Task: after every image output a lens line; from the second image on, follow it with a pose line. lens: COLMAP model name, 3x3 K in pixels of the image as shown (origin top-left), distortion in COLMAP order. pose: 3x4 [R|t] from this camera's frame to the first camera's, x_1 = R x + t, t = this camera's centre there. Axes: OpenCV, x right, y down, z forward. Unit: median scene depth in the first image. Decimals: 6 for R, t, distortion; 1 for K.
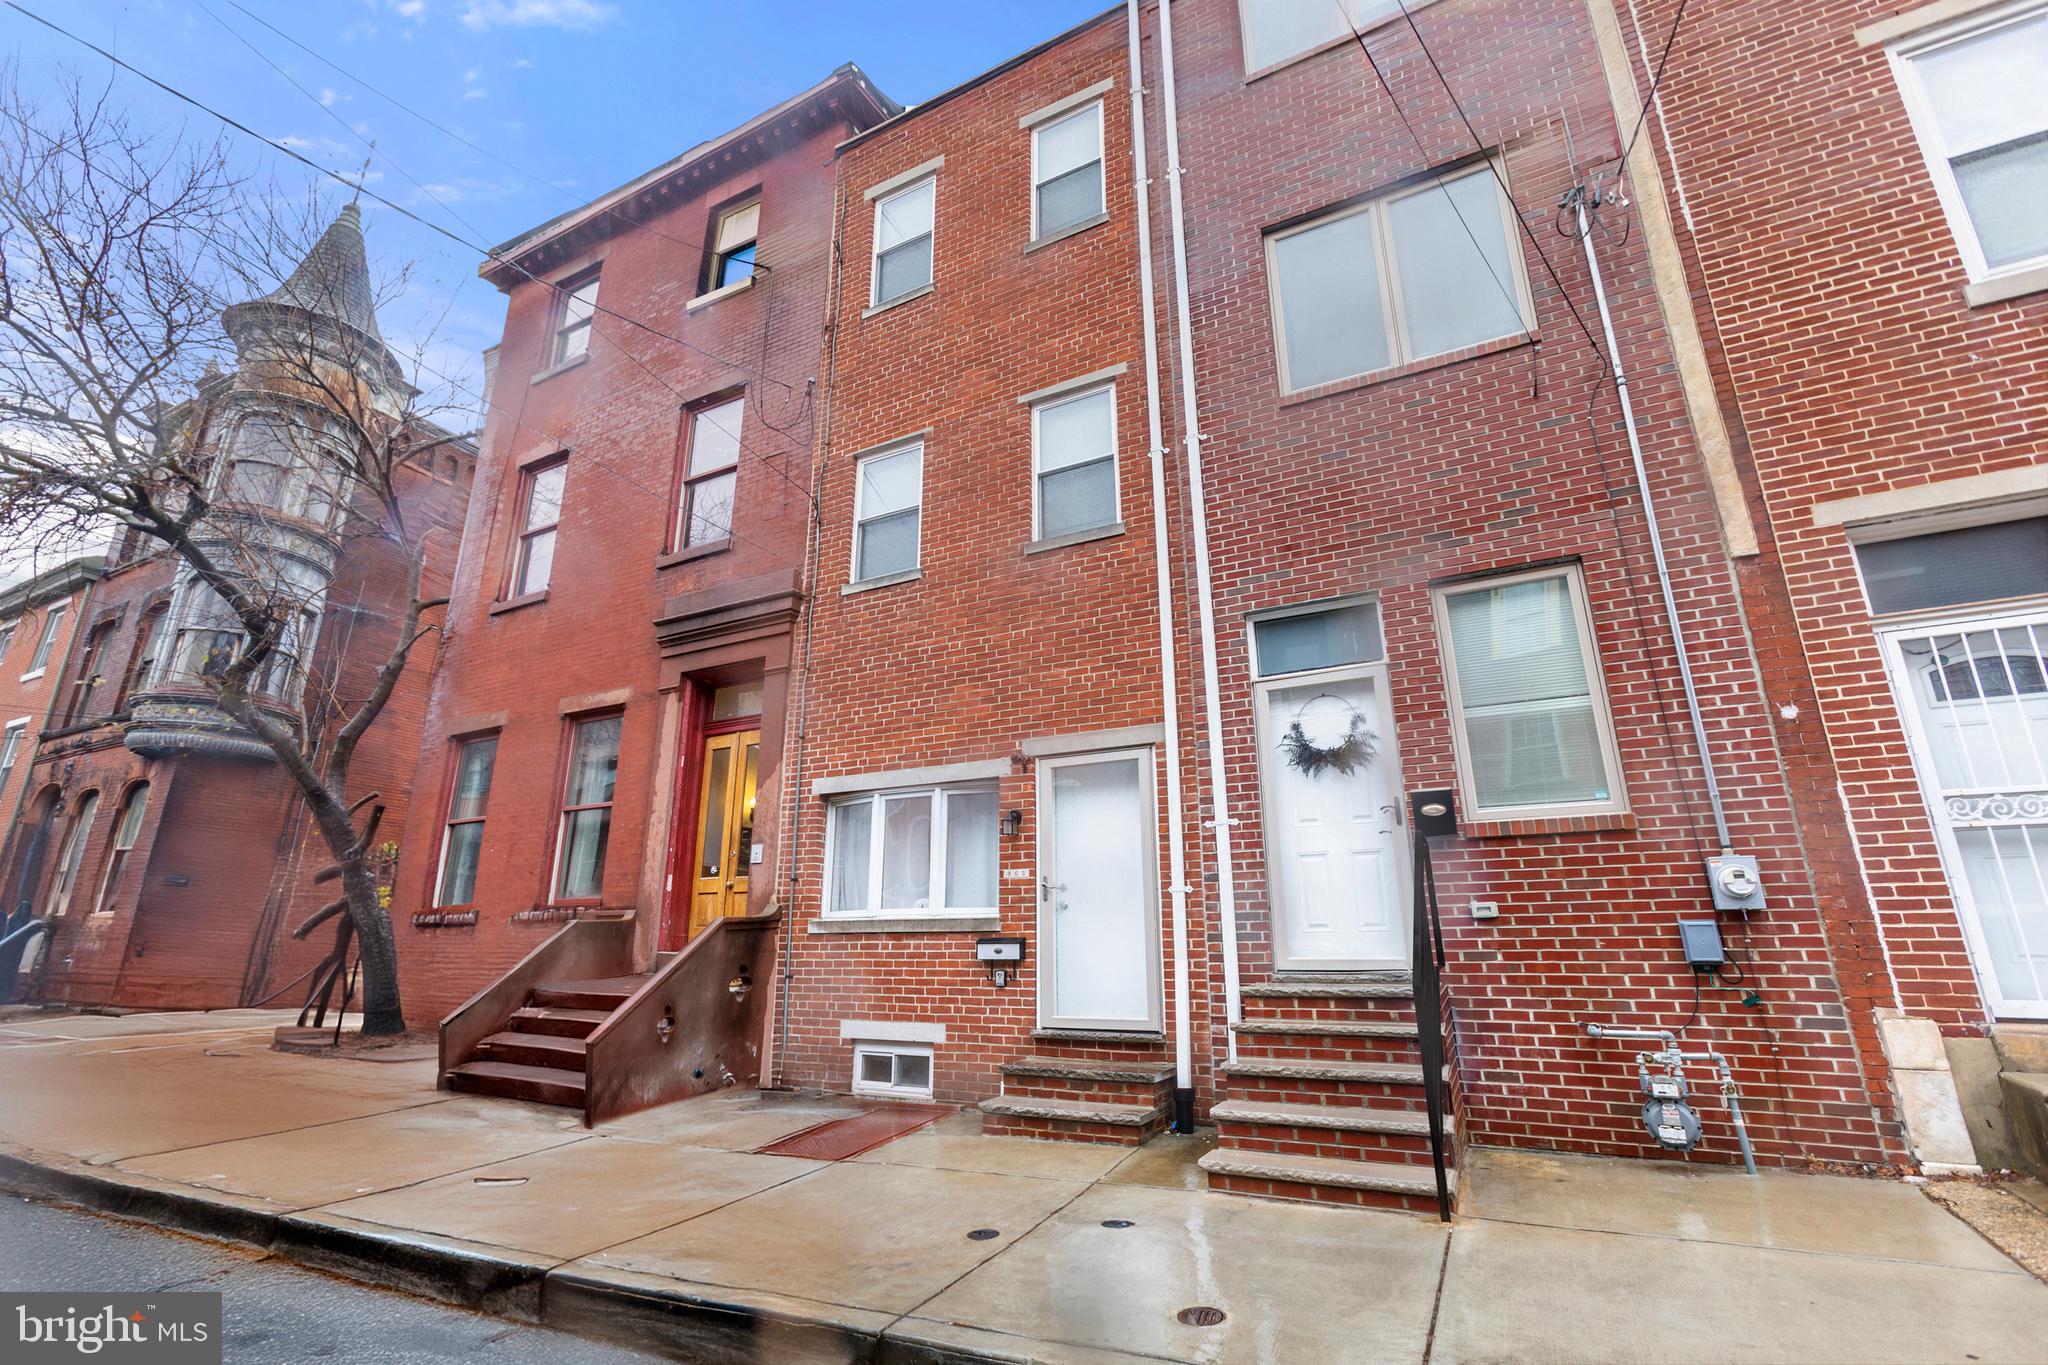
lens RADIAL K [[902.4, 0, 1024.0], [0, 902.4, 682.5], [0, 0, 1]] dist [-0.039152, 0.021559]
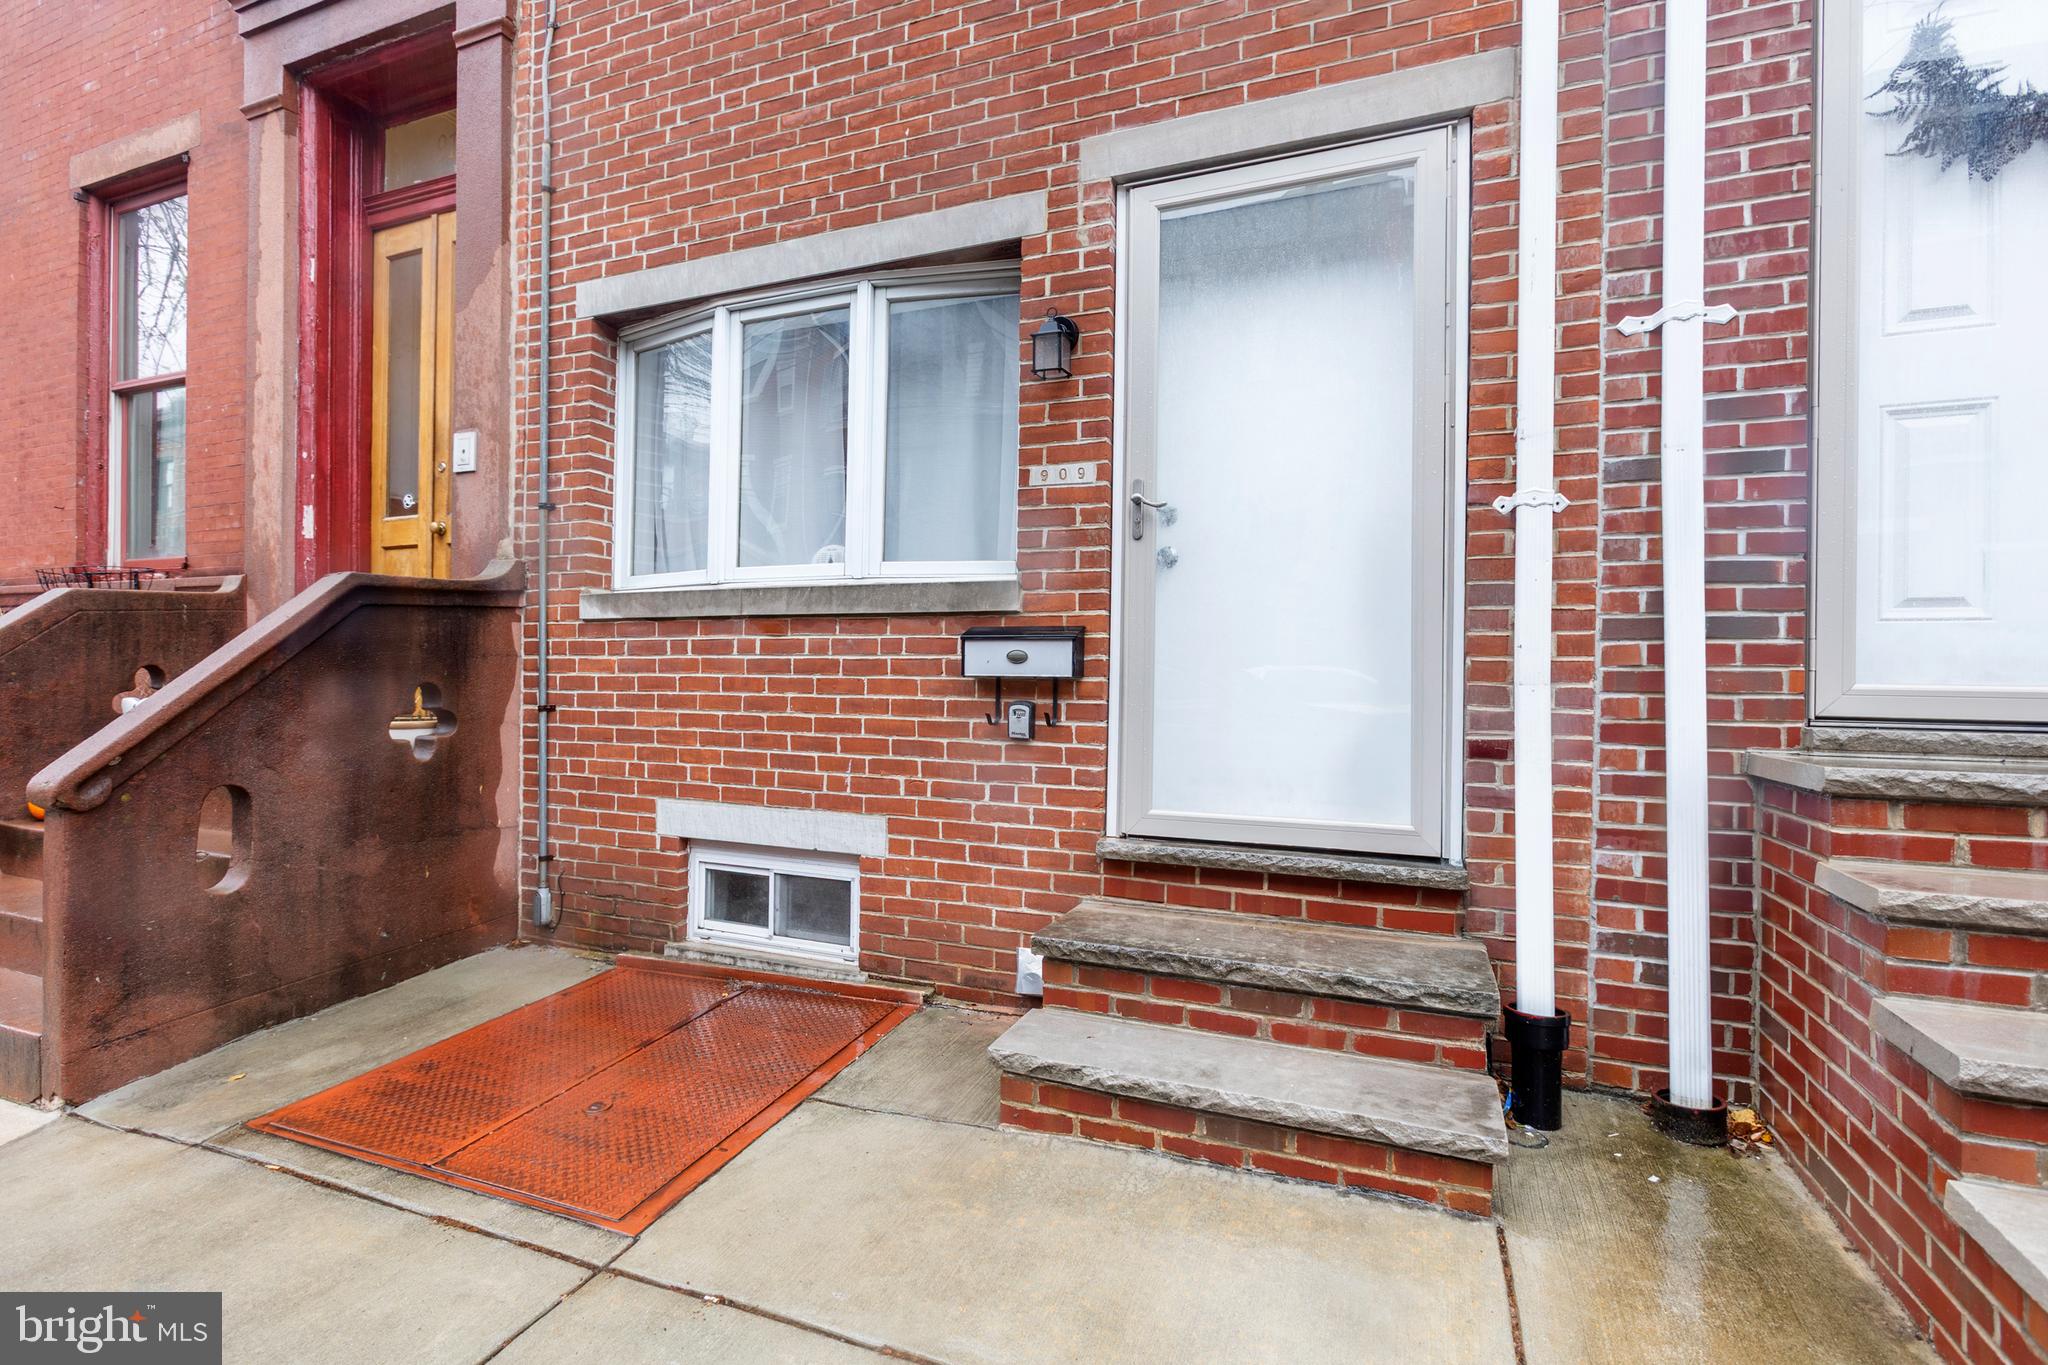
lens RADIAL K [[902.4, 0, 1024.0], [0, 902.4, 682.5], [0, 0, 1]] dist [-0.039152, 0.021559]
pose [[0.995225, 0.015773, 0.096327, -0.062154], [-0.043118, 0.956393, 0.288883, 0.181577], [-0.087570, -0.291657, 0.952506, 0.576198]]
